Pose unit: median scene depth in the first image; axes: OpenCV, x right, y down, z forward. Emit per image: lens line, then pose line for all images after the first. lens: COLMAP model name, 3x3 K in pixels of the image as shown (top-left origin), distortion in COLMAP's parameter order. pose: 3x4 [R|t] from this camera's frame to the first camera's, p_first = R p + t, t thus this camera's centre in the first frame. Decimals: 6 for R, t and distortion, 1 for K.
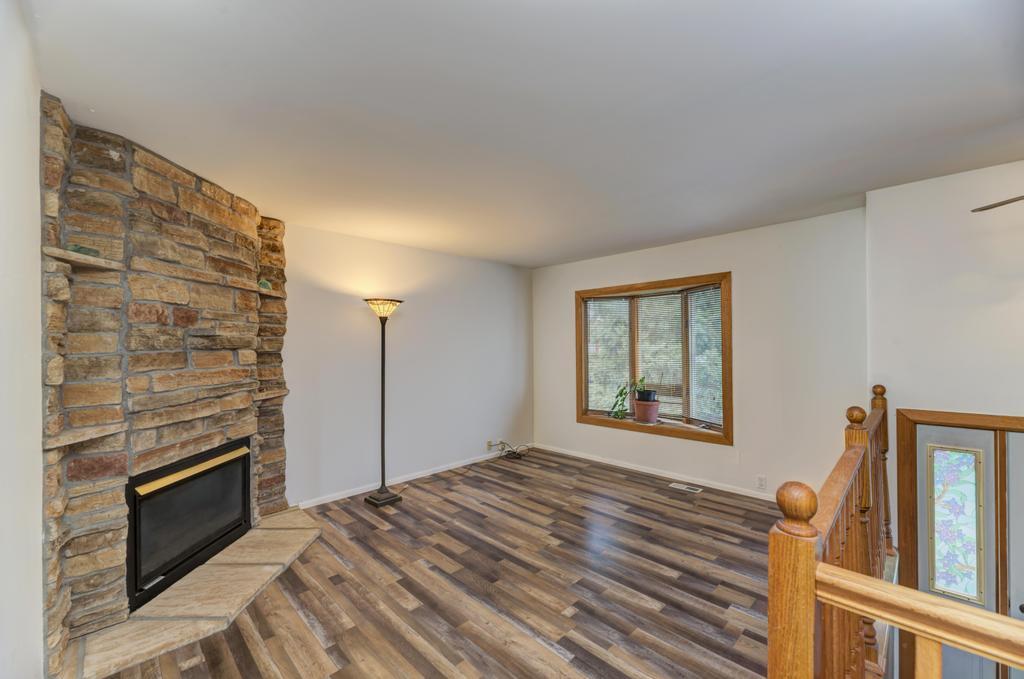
lens RADIAL K [[408.3, 0, 512.7], [0, 408.3, 342.5], [0, 0, 1]] dist [0.002774, -0.002817]
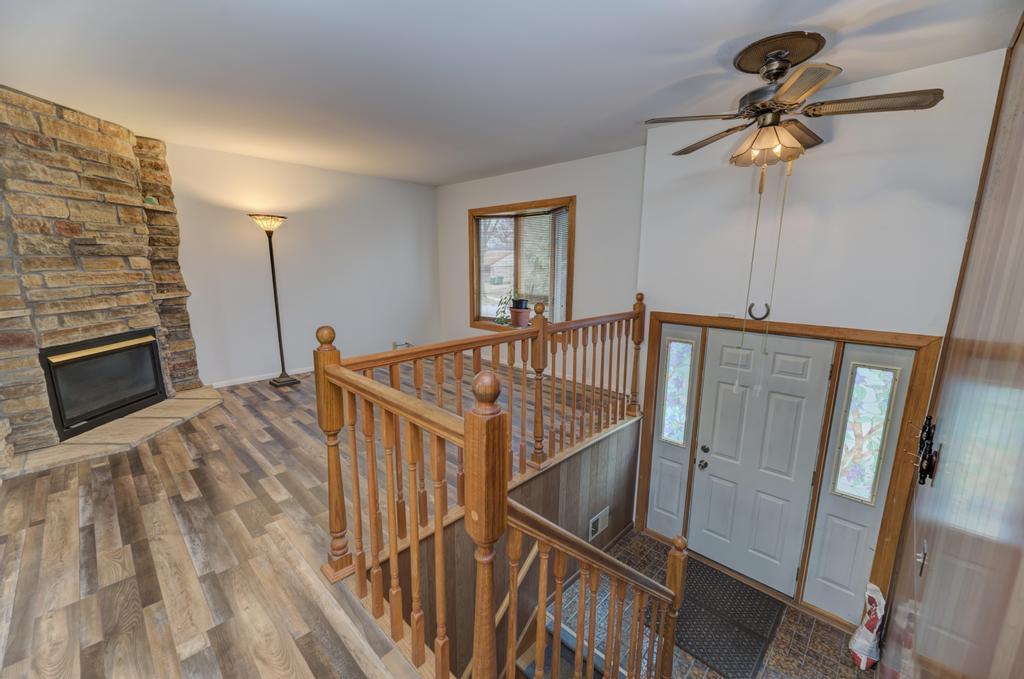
lens RADIAL K [[408.3, 0, 513.9], [0, 408.3, 343.5], [0, 0, 1]] dist [0.002774, -0.002817]
pose [[0.999589, 0.011061, 0.026455, 0.488810], [-0.016187, 0.979211, 0.202199, 0.006719], [-0.023669, -0.202544, 0.978987, -0.298656]]
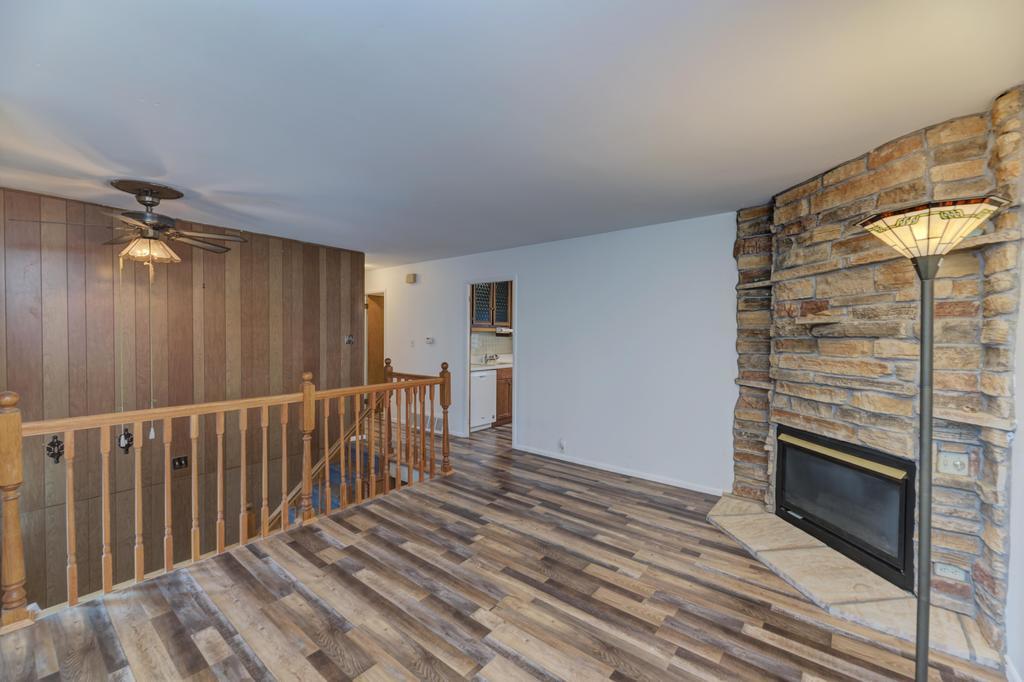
lens RADIAL K [[404.4, 0, 510.5], [0, 404.4, 343.2], [0, 0, 1]] dist [-0.000871, -0.000017]
pose [[-0.993746, 0.003611, -0.111610, 0.144516], [0.001995, 0.999892, 0.014589, 0.014702], [0.111651, 0.014275, -0.993645, 1.860919]]
